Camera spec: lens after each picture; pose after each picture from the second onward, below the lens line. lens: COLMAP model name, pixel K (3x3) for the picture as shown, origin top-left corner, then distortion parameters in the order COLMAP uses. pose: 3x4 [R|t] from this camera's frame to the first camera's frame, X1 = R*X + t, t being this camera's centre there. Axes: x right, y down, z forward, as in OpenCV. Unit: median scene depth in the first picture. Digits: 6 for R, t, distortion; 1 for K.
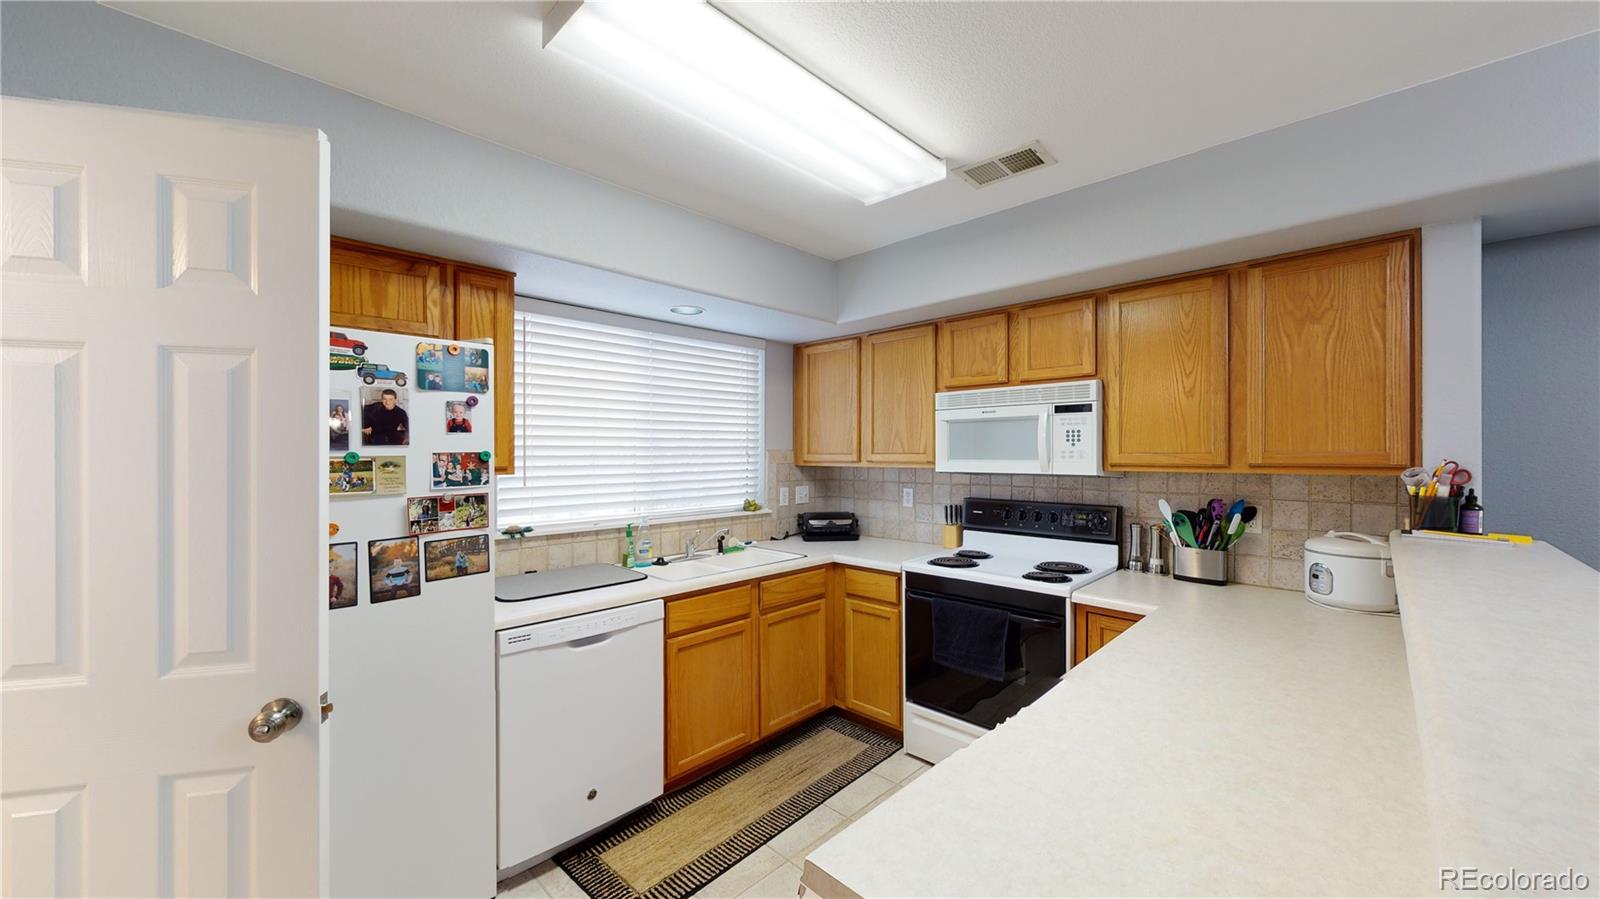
lens RADIAL K [[585.7, 0, 800.0], [0, 585.7, 449.5], [0, 0, 1]] dist [-0.001230, -0.000040]
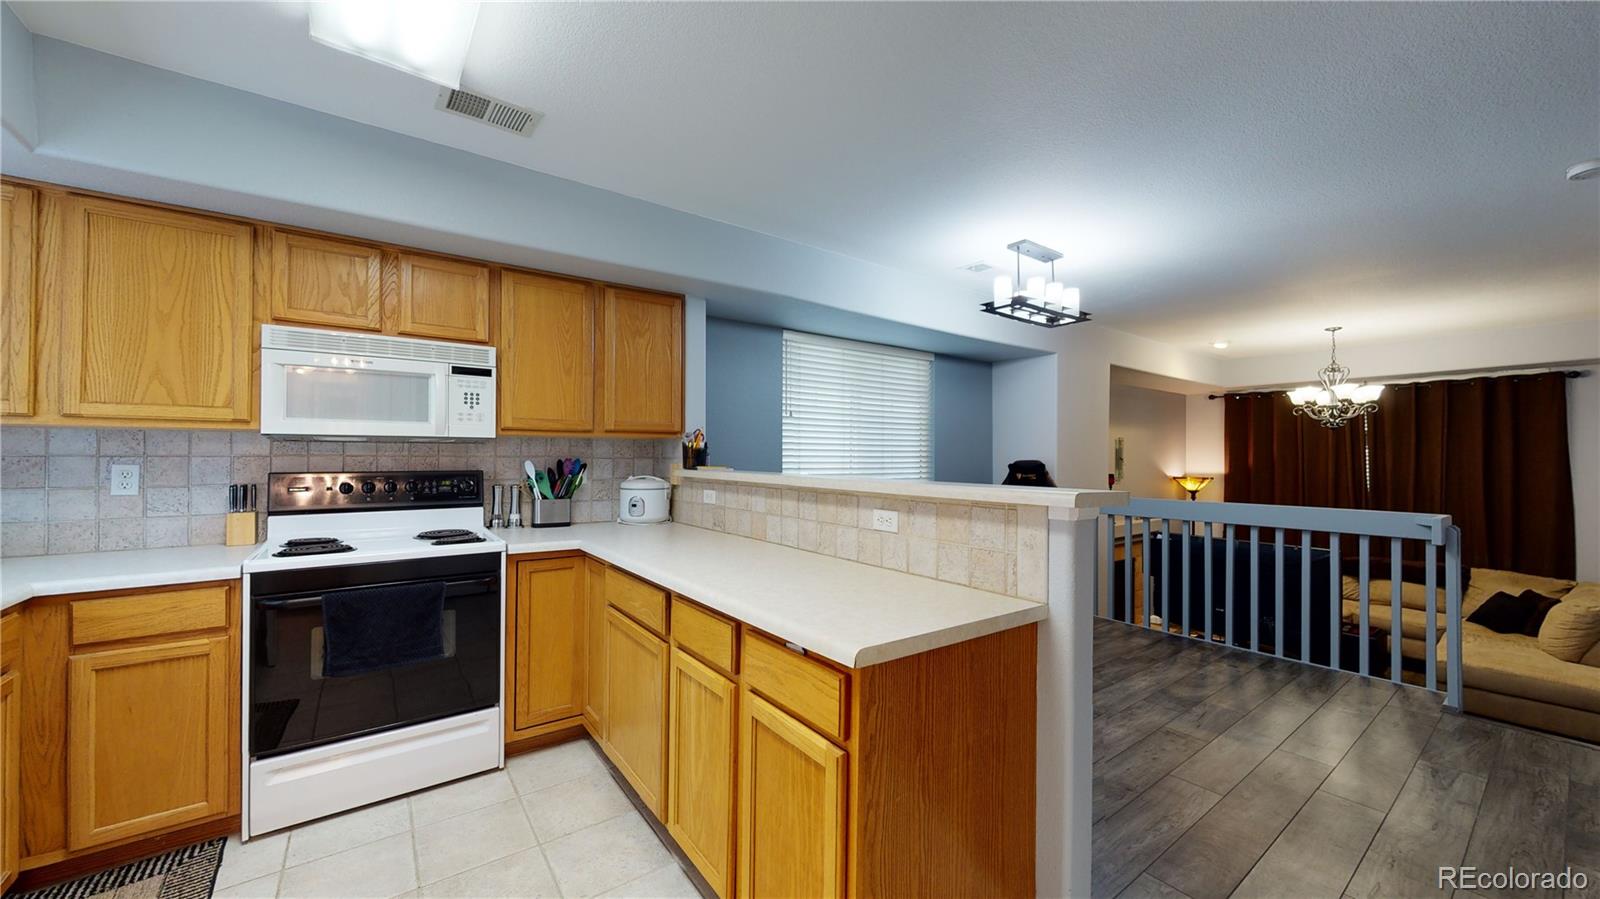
lens RADIAL K [[585.7, 0, 800.0], [0, 585.7, 449.5], [0, 0, 1]] dist [-0.001230, -0.000040]
pose [[0.158634, 0.011552, 0.987270, -0.461660], [-0.010494, 0.999895, -0.010014, 0.072217], [-0.987282, -0.008771, 0.158738, 0.296869]]
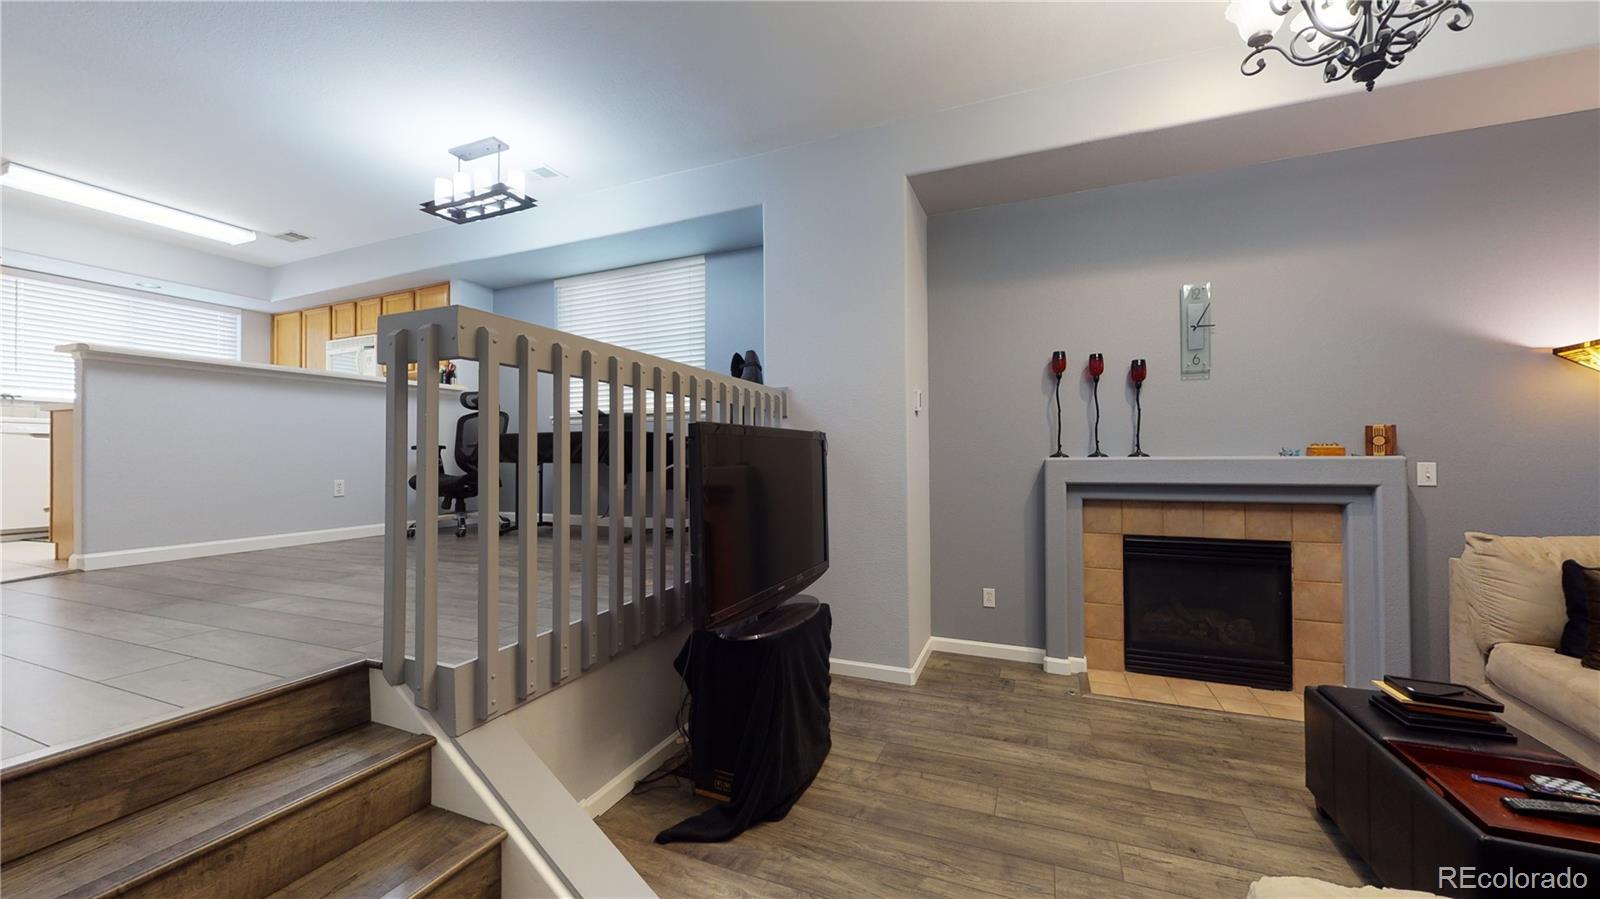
lens RADIAL K [[585.7, 0, 800.0], [0, 585.7, 449.5], [0, 0, 1]] dist [-0.001230, -0.000040]
pose [[0.929898, -0.002343, 0.367810, 1.219774], [0.006613, 0.999925, -0.010350, 0.365325], [-0.367758, 0.012057, 0.929844, -1.709503]]
